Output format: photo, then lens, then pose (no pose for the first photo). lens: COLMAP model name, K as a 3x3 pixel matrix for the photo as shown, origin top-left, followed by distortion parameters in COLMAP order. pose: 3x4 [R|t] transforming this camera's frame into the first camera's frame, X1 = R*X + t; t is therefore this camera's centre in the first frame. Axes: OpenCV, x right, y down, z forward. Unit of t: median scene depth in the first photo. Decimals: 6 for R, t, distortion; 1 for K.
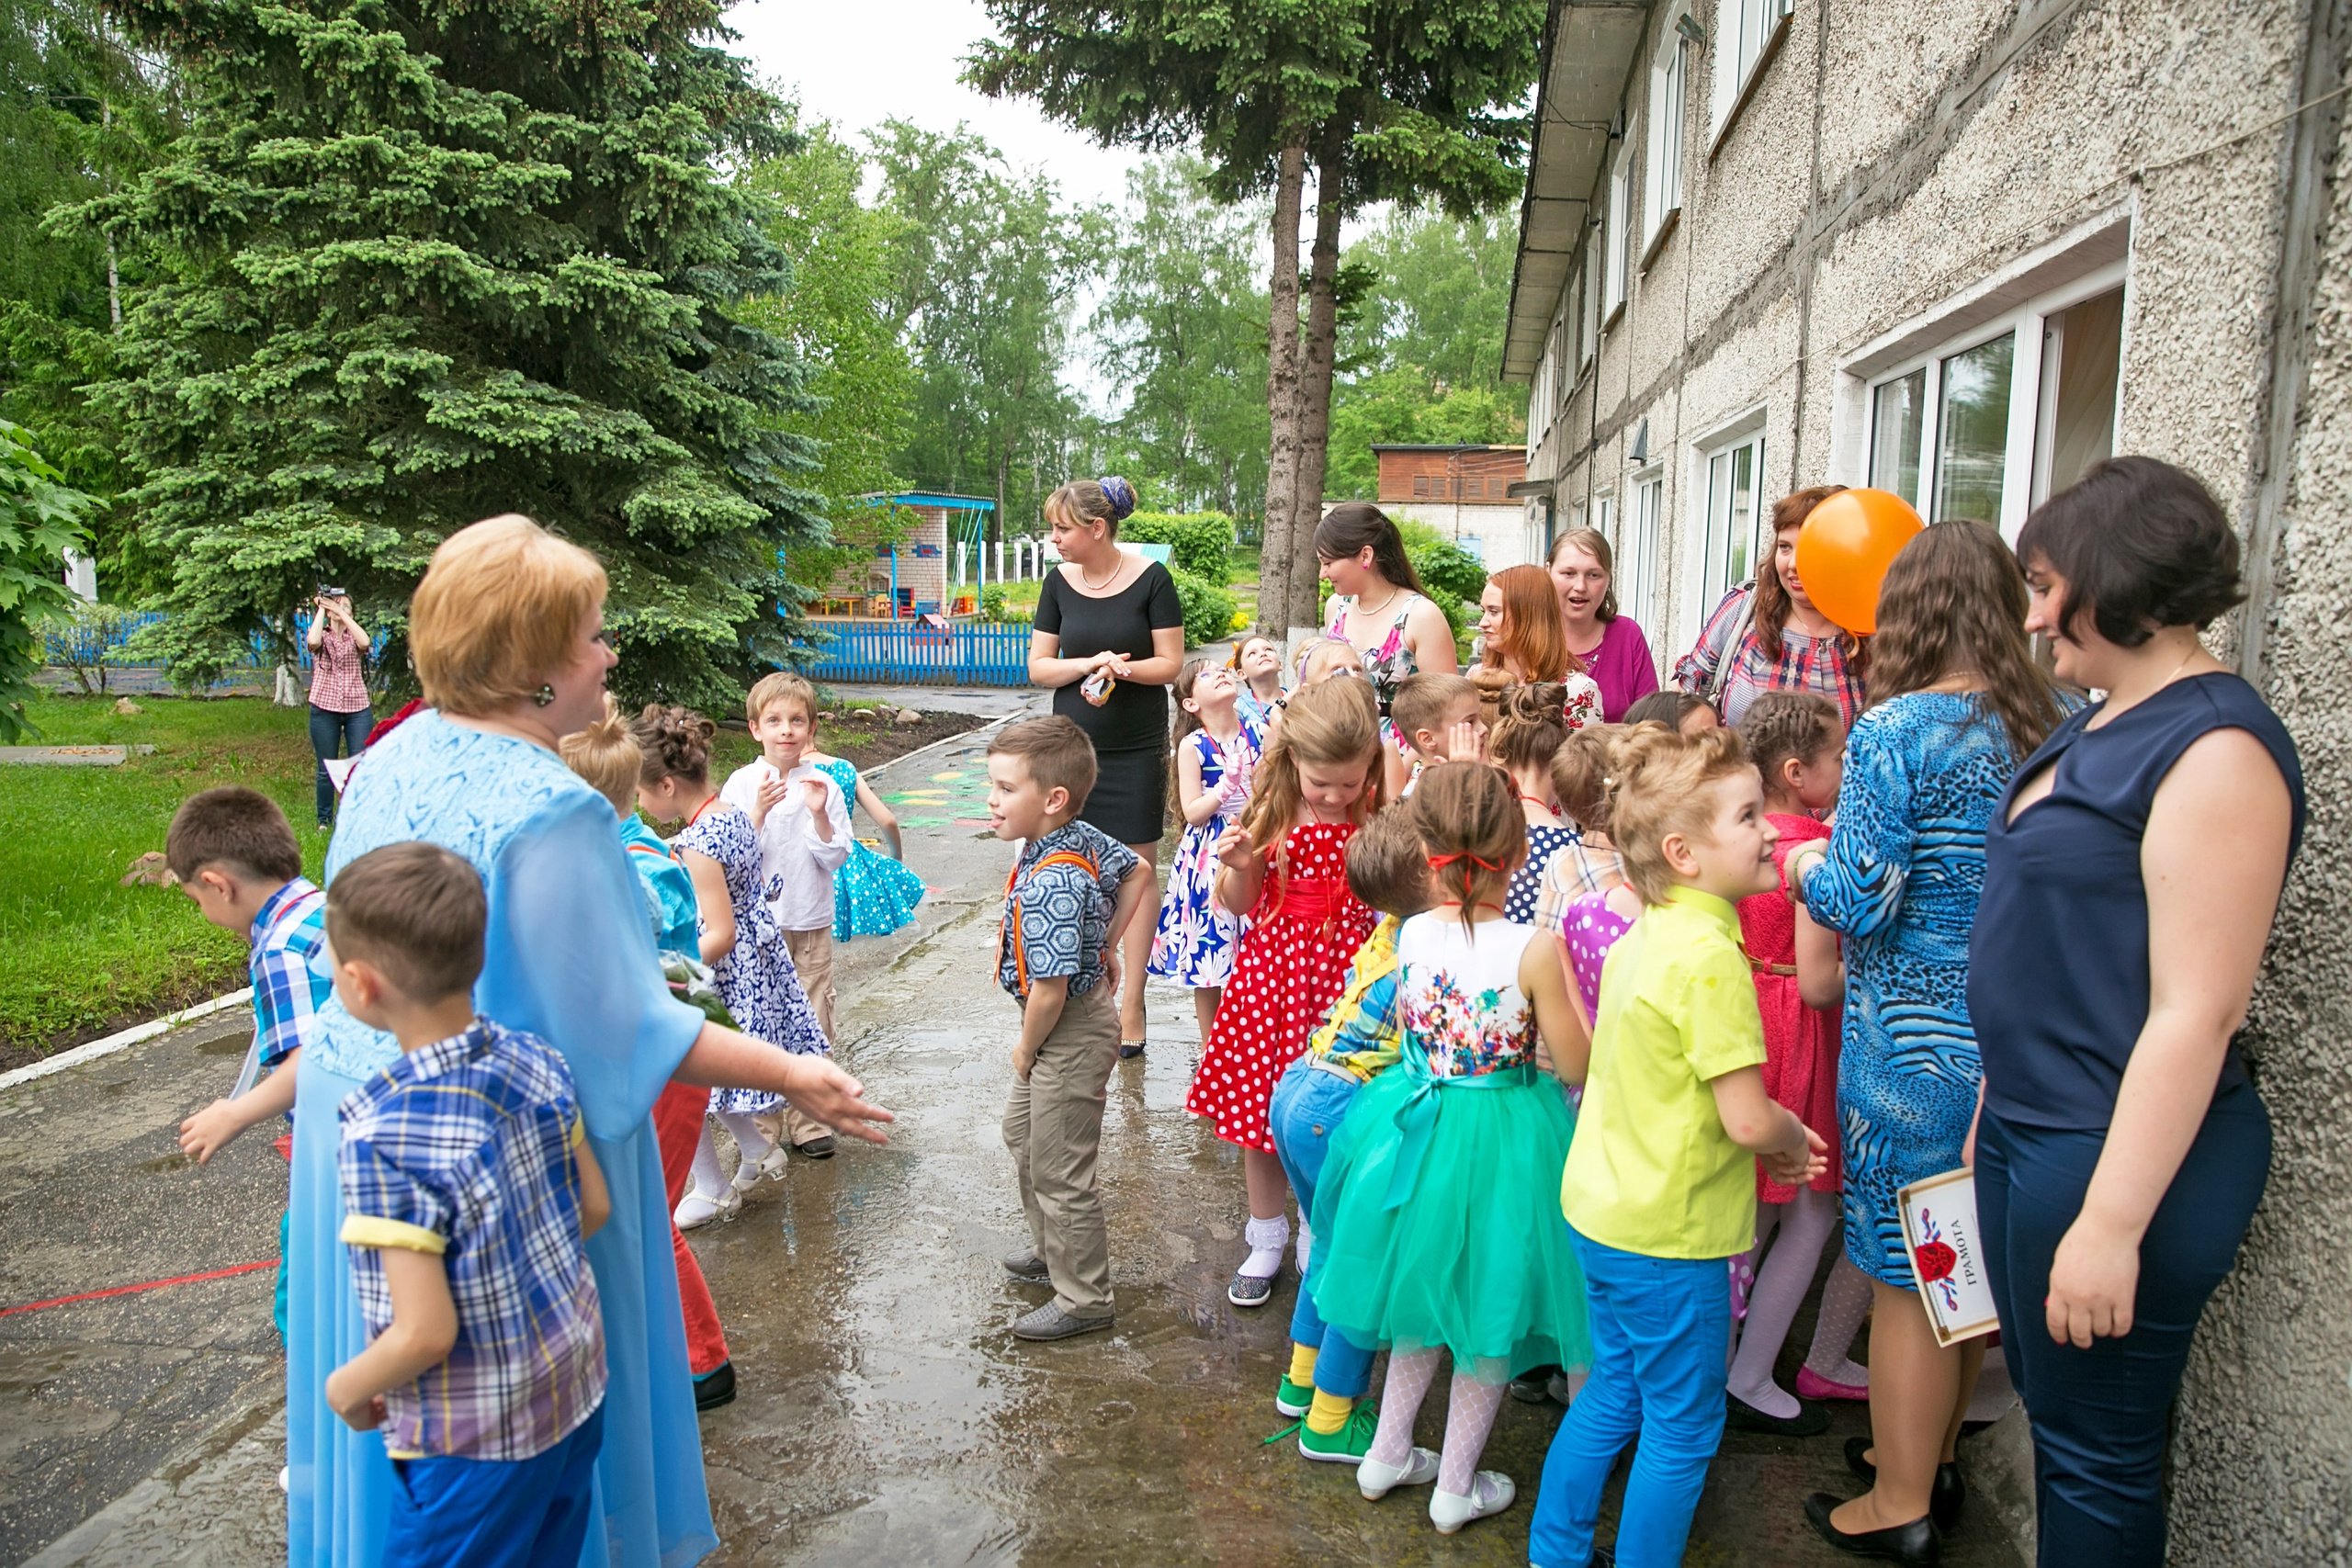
lens RADIAL K [[1595.3, 0, 1181.4], [0, 1595.3, 784.6], [0, 0, 1]] dist [-0.111478, 0.081199]
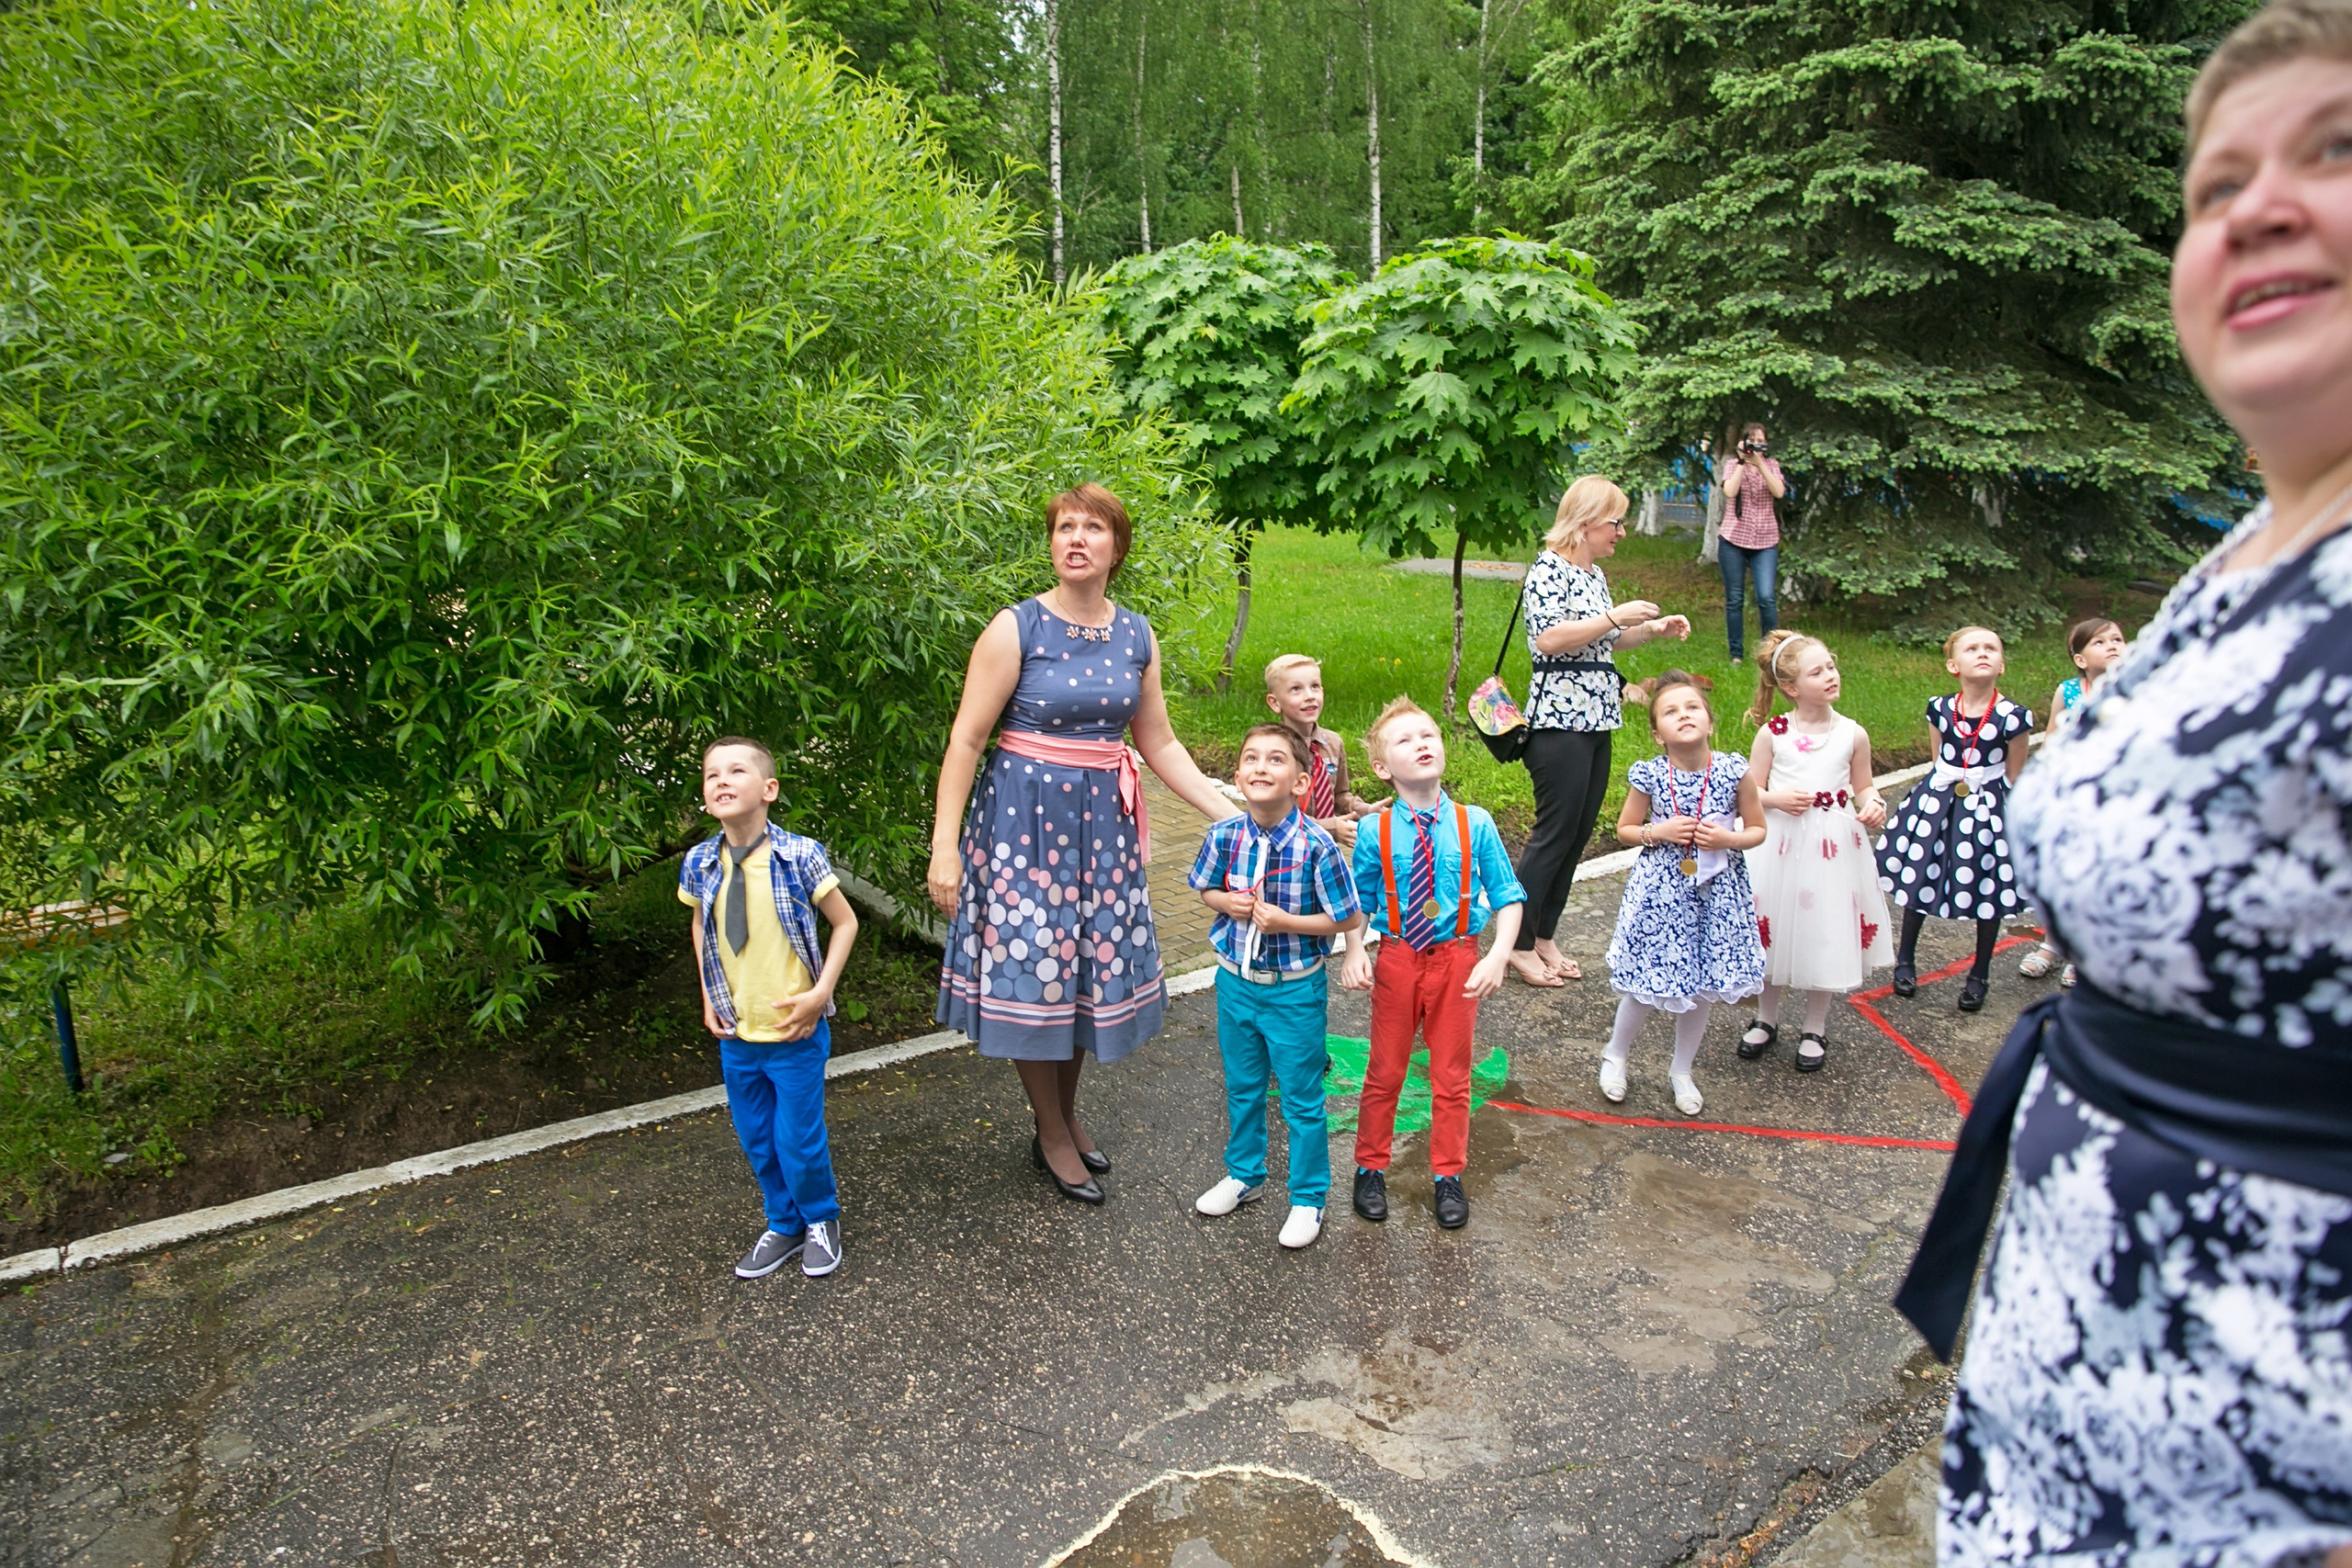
lens RADIAL K [[1599.1, 0, 1176.9], [0, 1599.1, 776.8], [0, 0, 1]] dist [-0.112326, 0.085482]
pose [[0.733347, 0.144835, -0.664248, -0.126484], [-0.082157, 0.988763, 0.124890, 0.004368], [0.674872, -0.037014, 0.737006, 0.005911]]
